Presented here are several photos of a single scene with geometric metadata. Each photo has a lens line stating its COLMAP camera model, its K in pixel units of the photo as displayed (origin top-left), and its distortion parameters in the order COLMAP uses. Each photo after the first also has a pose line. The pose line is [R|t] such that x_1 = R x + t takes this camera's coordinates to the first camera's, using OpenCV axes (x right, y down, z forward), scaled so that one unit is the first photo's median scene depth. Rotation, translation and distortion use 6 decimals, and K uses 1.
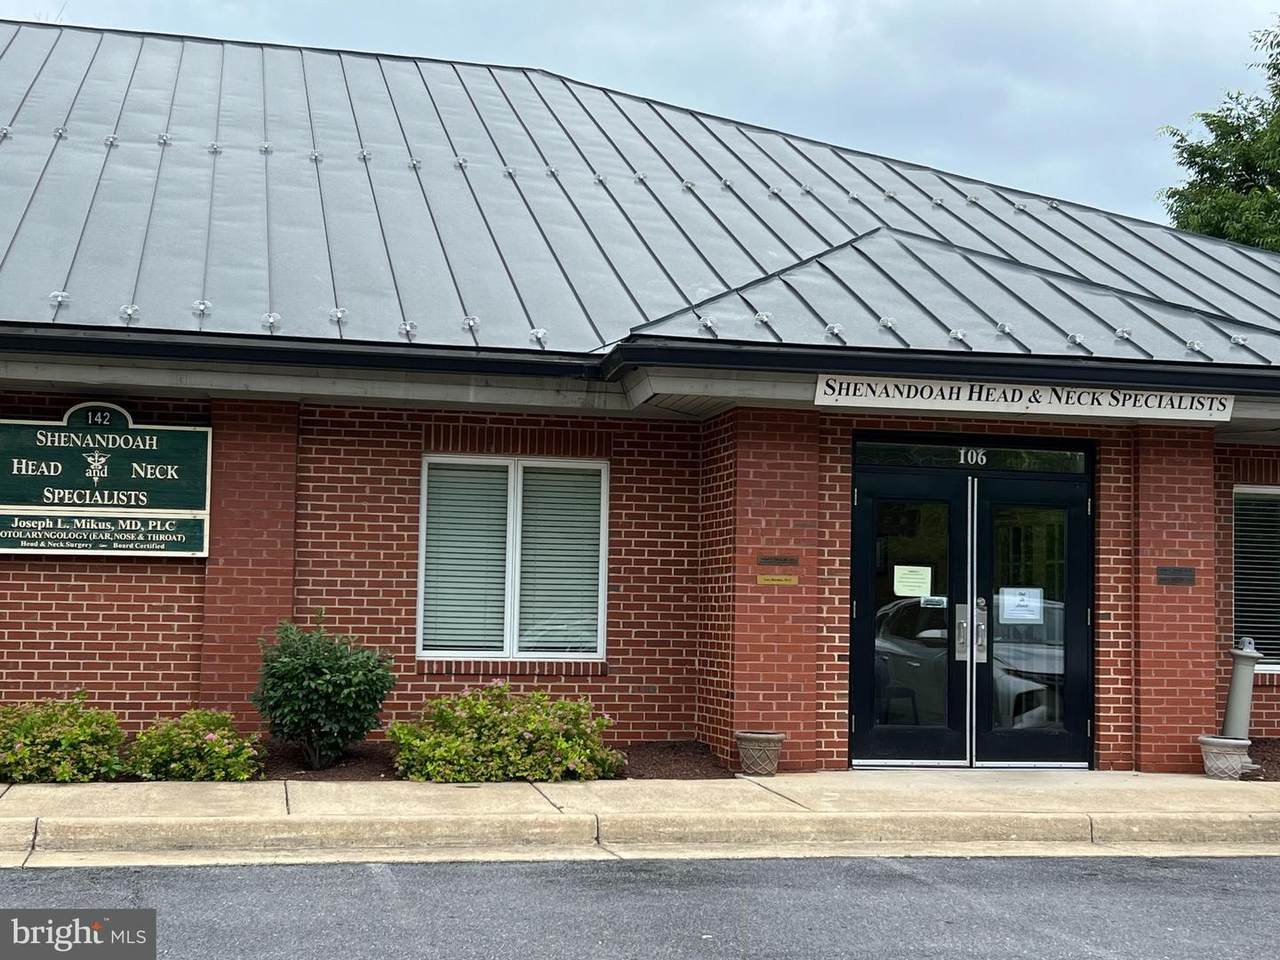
lens RADIAL K [[1813.0, 0, 640.0], [0, 1813.0, 480.0], [0, 0, 1]] dist [0.248853, -0.943011]
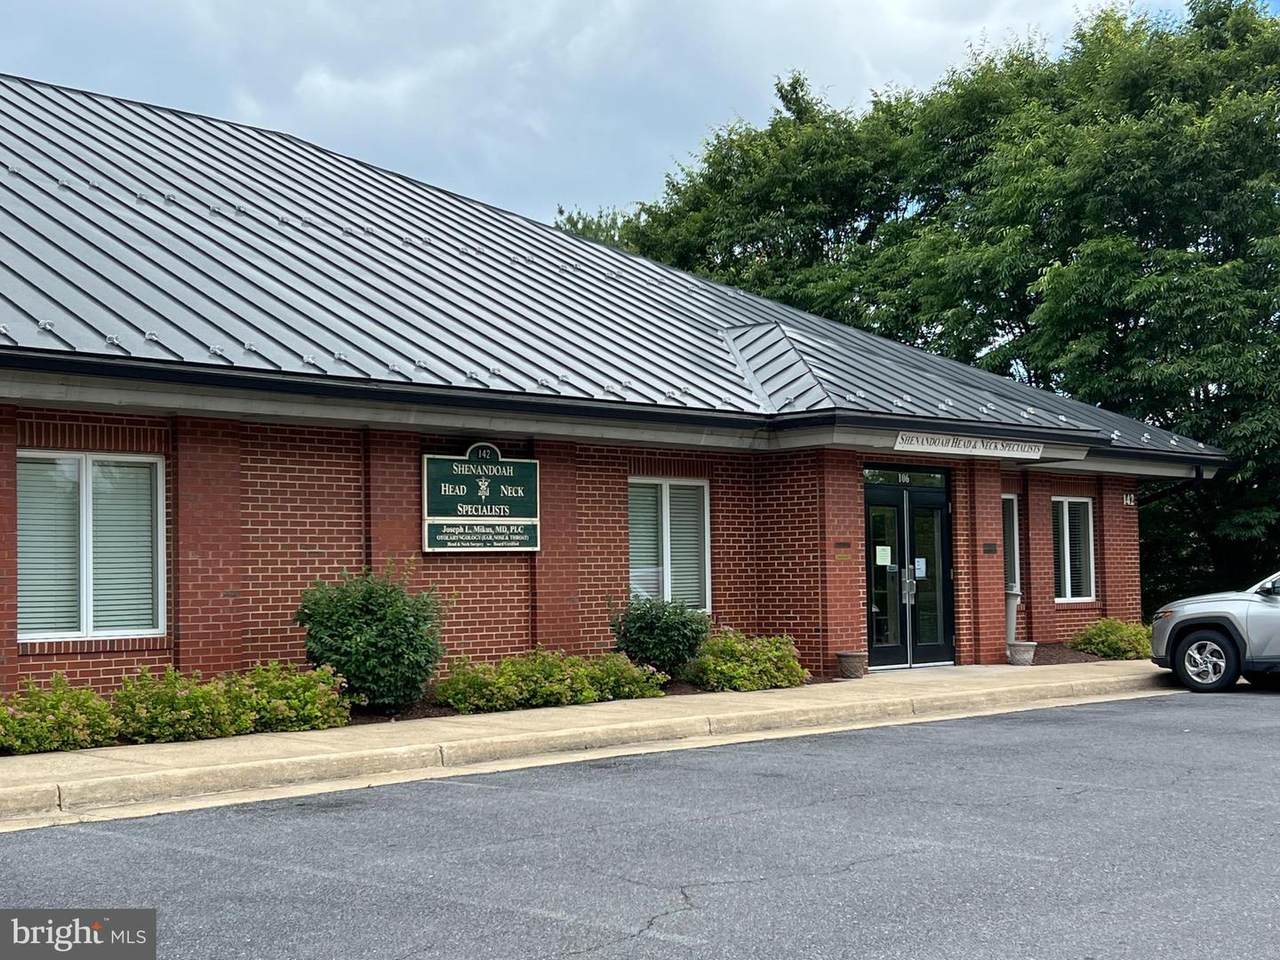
lens RADIAL K [[1813.0, 0, 640.0], [0, 1813.0, 480.0], [0, 0, 1]] dist [0.248853, -0.943011]
pose [[0.822816, -0.001980, 0.568304, -0.967980], [-0.008118, 0.999851, 0.015236, -0.035131], [-0.568249, -0.017150, 0.822678, -0.207094]]
